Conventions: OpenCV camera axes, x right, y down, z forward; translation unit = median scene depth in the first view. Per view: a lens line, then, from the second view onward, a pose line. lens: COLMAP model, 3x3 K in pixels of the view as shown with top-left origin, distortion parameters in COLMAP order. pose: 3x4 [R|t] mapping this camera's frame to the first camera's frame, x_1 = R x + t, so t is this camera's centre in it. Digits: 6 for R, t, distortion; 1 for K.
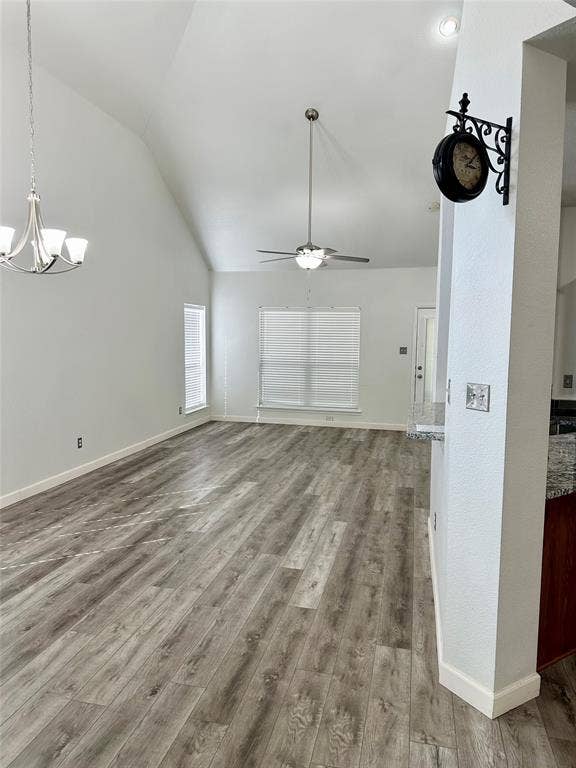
lens RADIAL K [[544.0, 0, 285.2], [0, 544.0, 383.9], [0, 0, 1]] dist [0.033597, -0.041037]
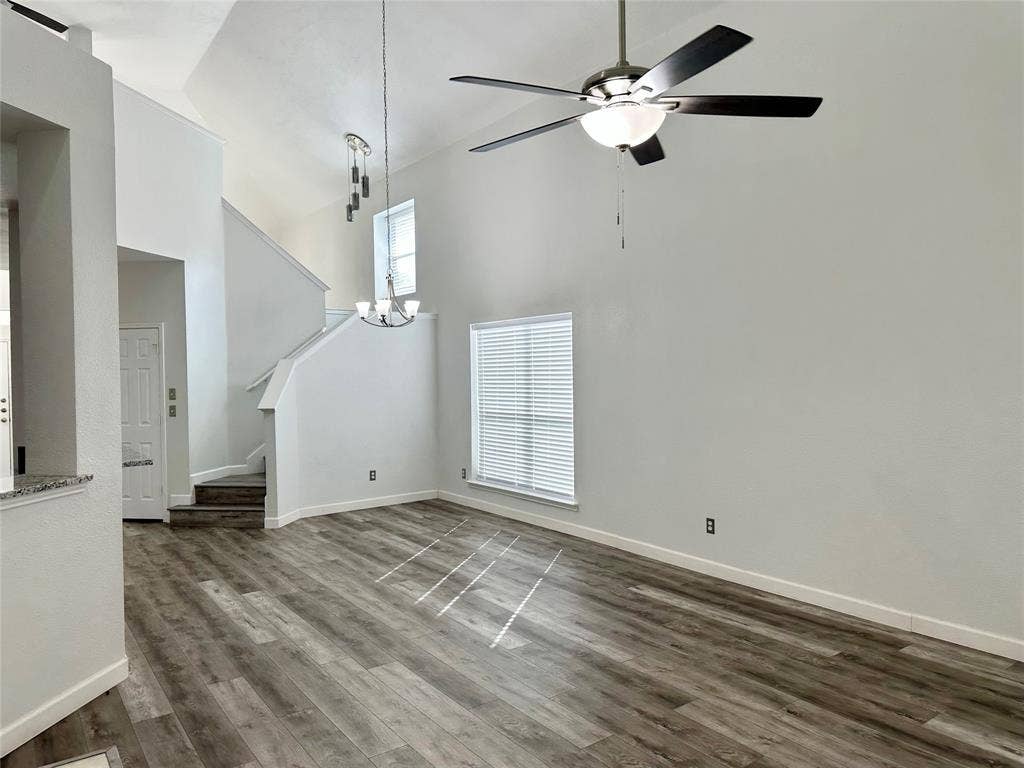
lens RADIAL K [[725.3, 0, 509.6], [0, 725.3, 381.3], [0, 0, 1]] dist [0.033597, -0.041037]
pose [[-0.656646, 0.023394, -0.753836, 0.583257], [-0.059470, 0.994801, 0.082675, -0.162173], [0.751851, 0.099119, -0.651840, 1.796046]]
